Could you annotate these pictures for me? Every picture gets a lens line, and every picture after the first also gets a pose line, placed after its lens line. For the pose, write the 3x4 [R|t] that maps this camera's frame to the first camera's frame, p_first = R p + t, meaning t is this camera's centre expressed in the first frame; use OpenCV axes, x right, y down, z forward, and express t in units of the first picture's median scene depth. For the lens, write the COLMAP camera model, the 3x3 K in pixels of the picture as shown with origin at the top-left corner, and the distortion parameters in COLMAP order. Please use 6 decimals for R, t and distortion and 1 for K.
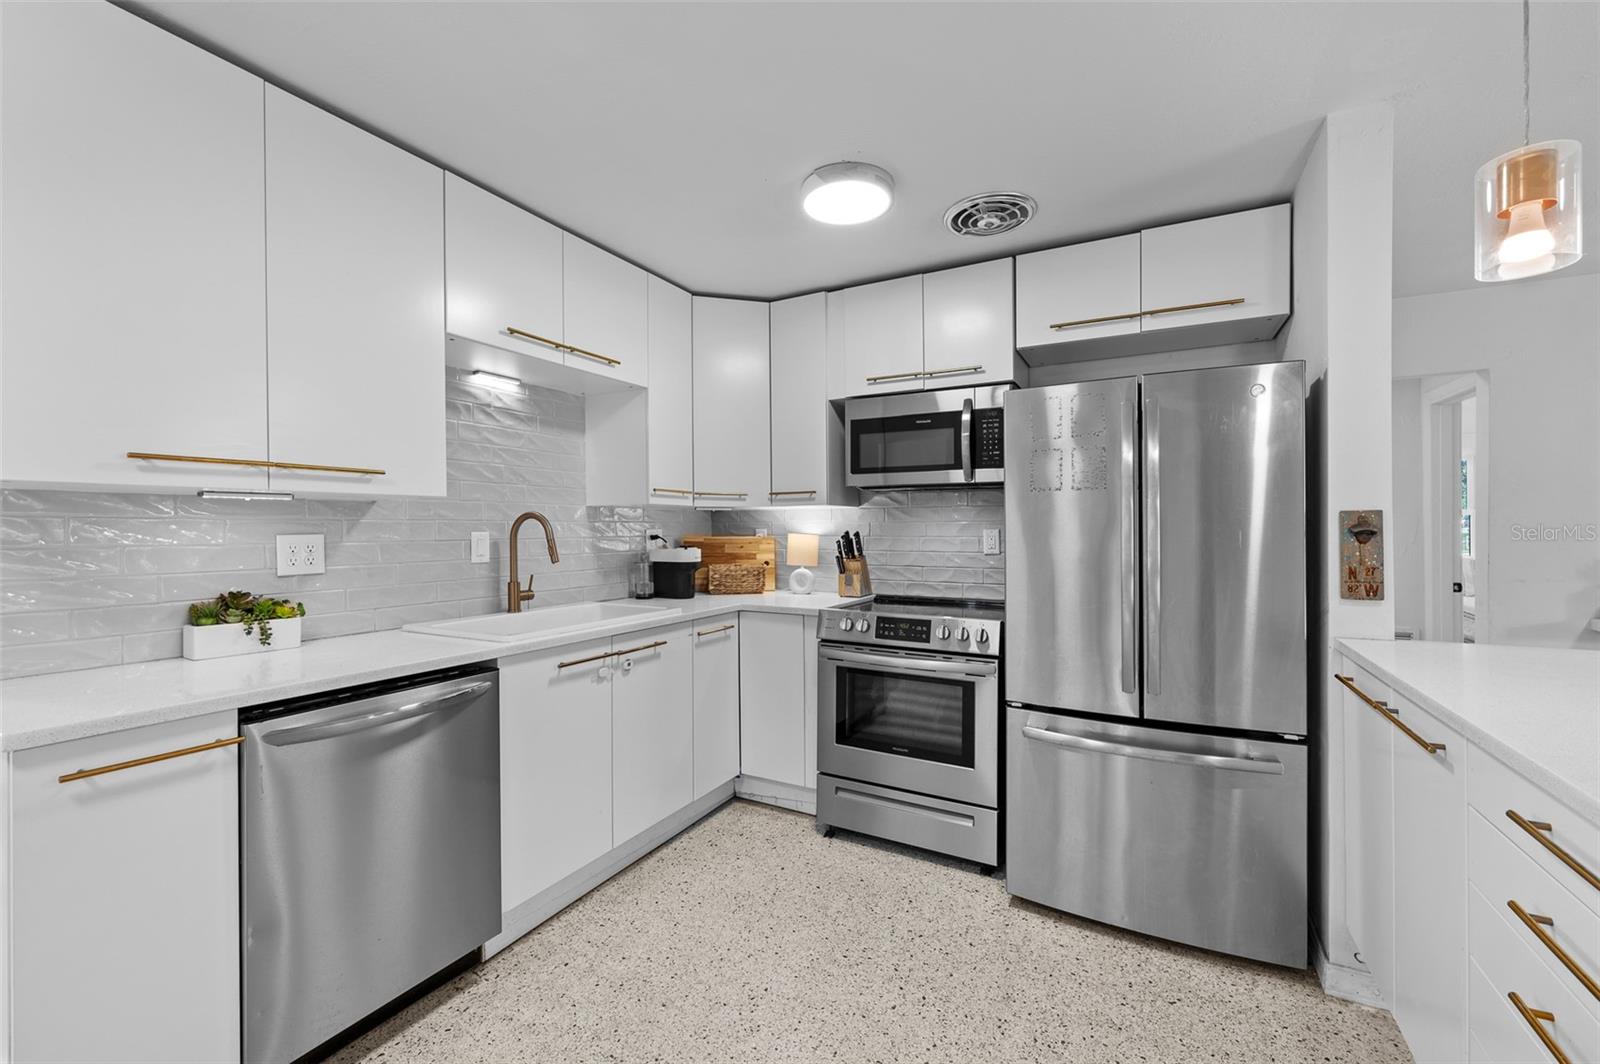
lens RADIAL K [[644.1, 0, 805.1], [0, 644.1, 528.9], [0, 0, 1]] dist [0.002548, 0.000071]
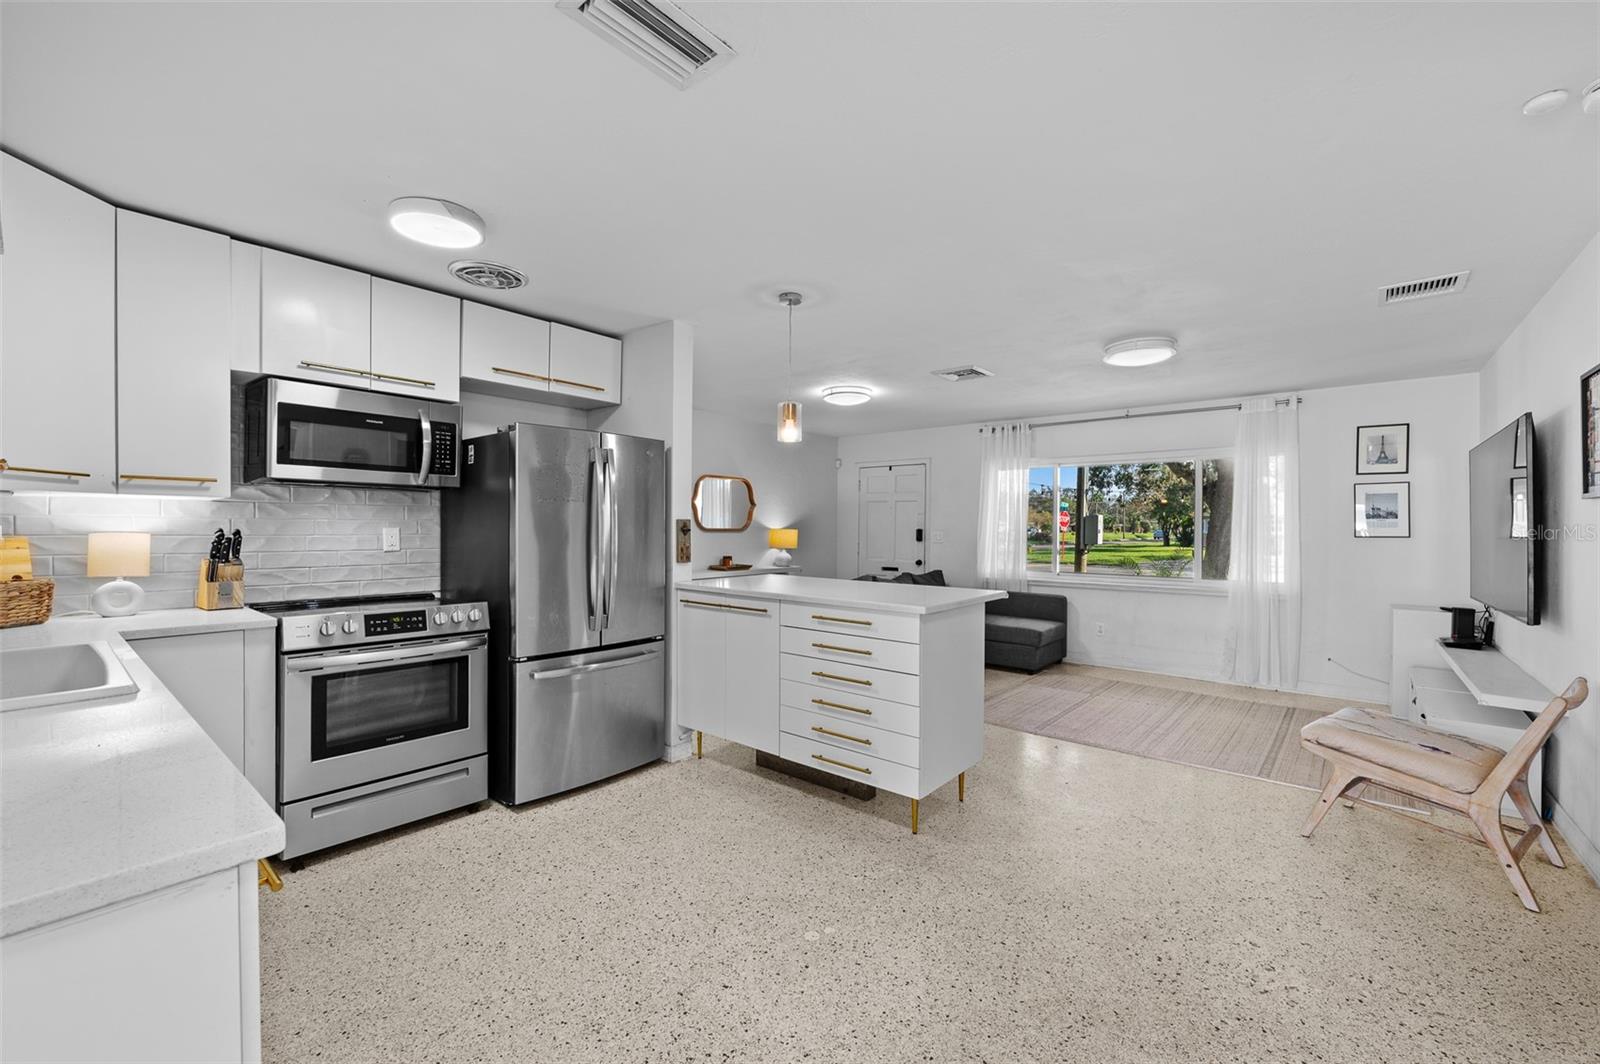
lens RADIAL K [[644.1, 0, 805.1], [0, 644.1, 528.9], [0, 0, 1]] dist [0.002548, 0.000071]
pose [[0.211390, 0.002152, 0.977399, -0.721270], [-0.002629, 0.999995, -0.001633, 0.003124], [-0.977398, -0.002224, 0.211395, 0.127449]]
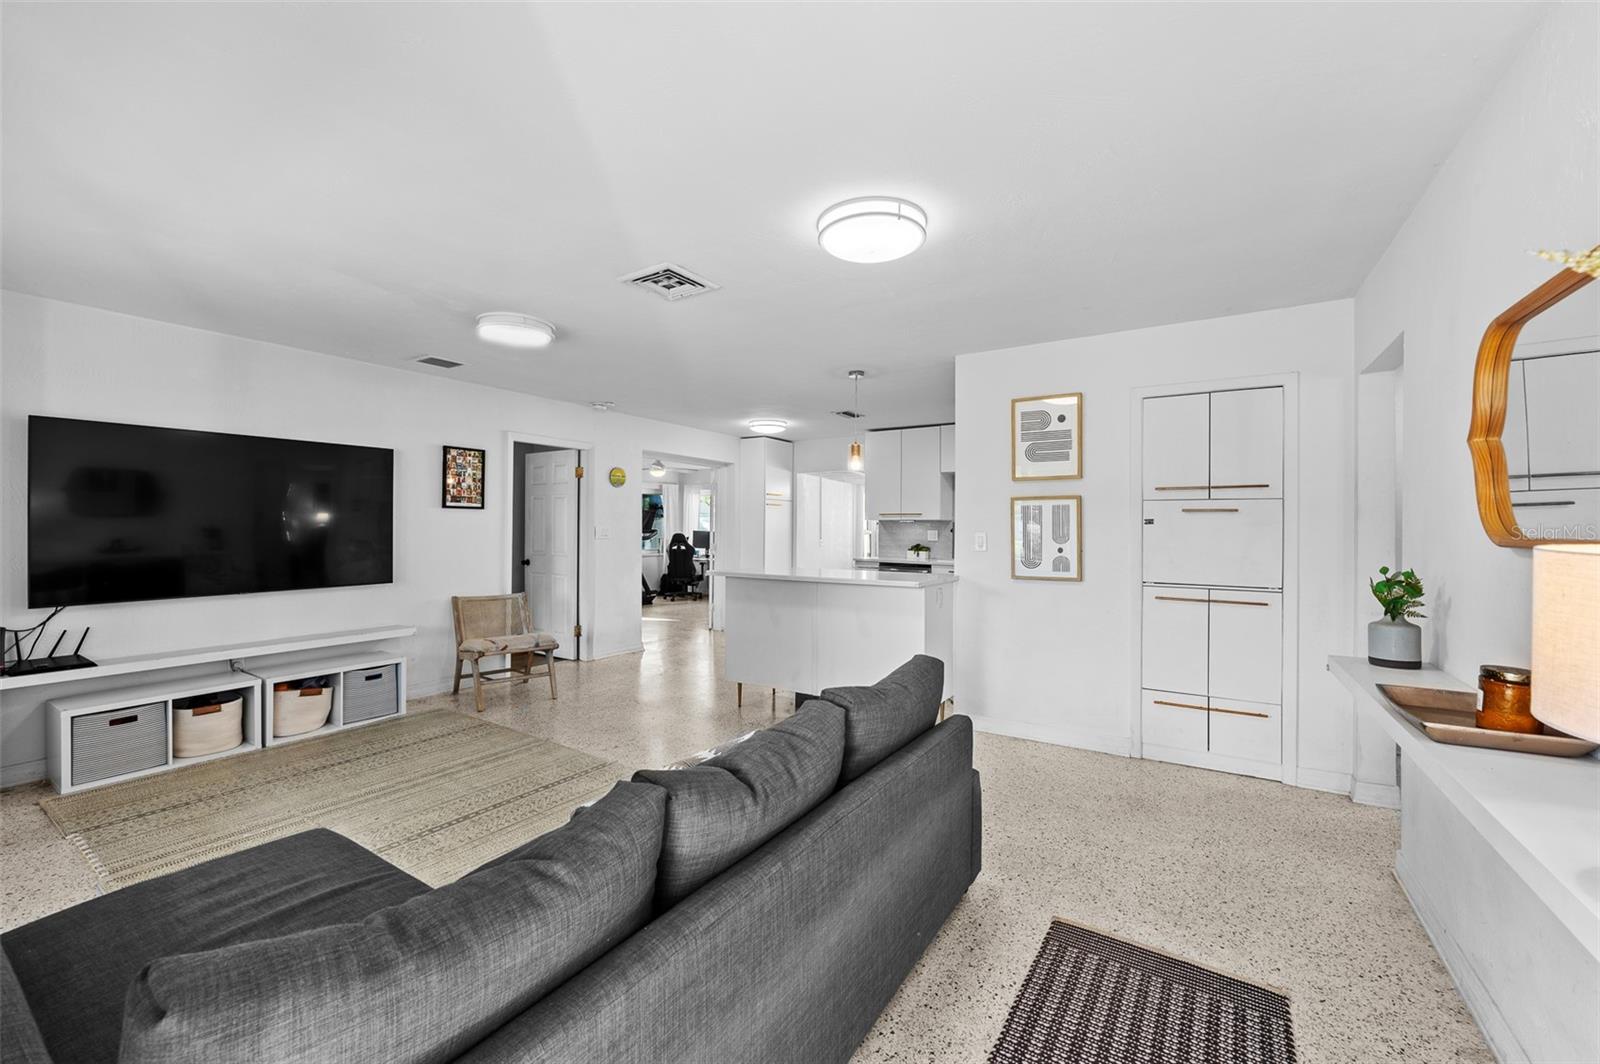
lens RADIAL K [[644.1, 0, 805.1], [0, 644.1, 528.9], [0, 0, 1]] dist [0.002548, 0.000071]
pose [[-0.077523, 0.003827, -0.996983, 2.274319], [-0.010817, 0.999931, 0.004679, -0.006585], [0.996932, 0.011147, -0.077476, 0.415272]]
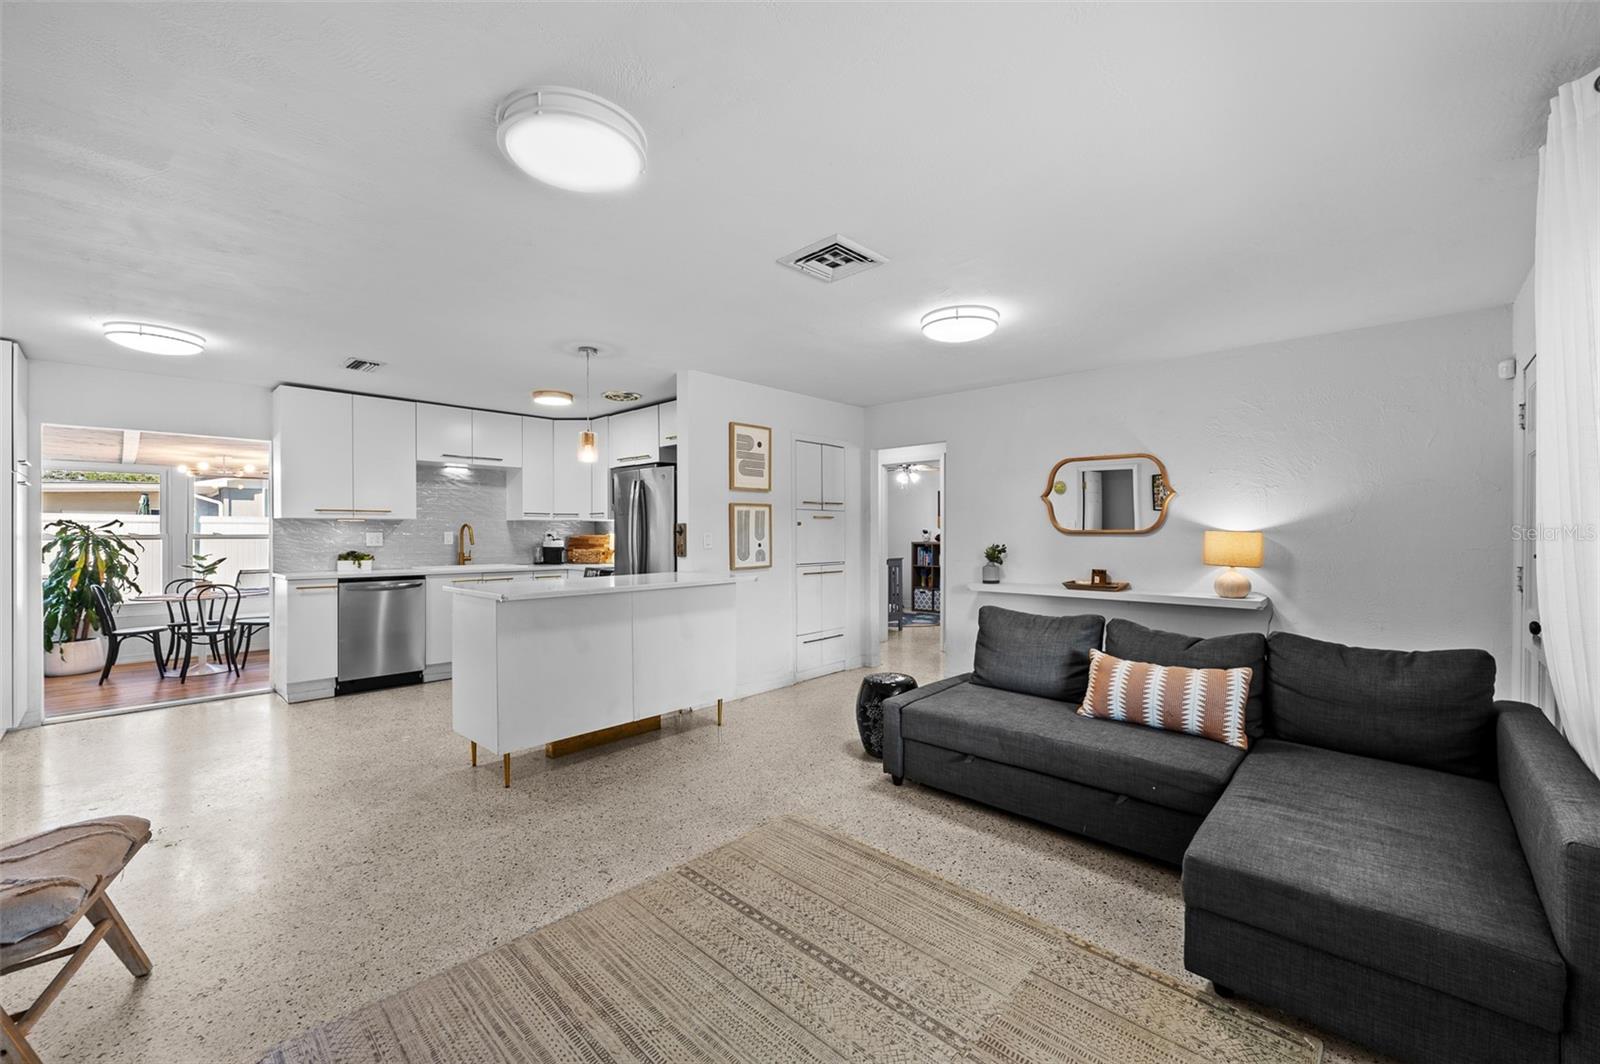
lens RADIAL K [[632.1, 0, 801.9], [0, 632.1, 536.5], [0, 0, 1]] dist [0.001793, 0.000056]
pose [[0.965268, 0.002983, -0.261244, 1.364512], [-0.002046, 0.999990, 0.003856, 0.009724], [0.261253, -0.003187, 0.965265, -0.932733]]
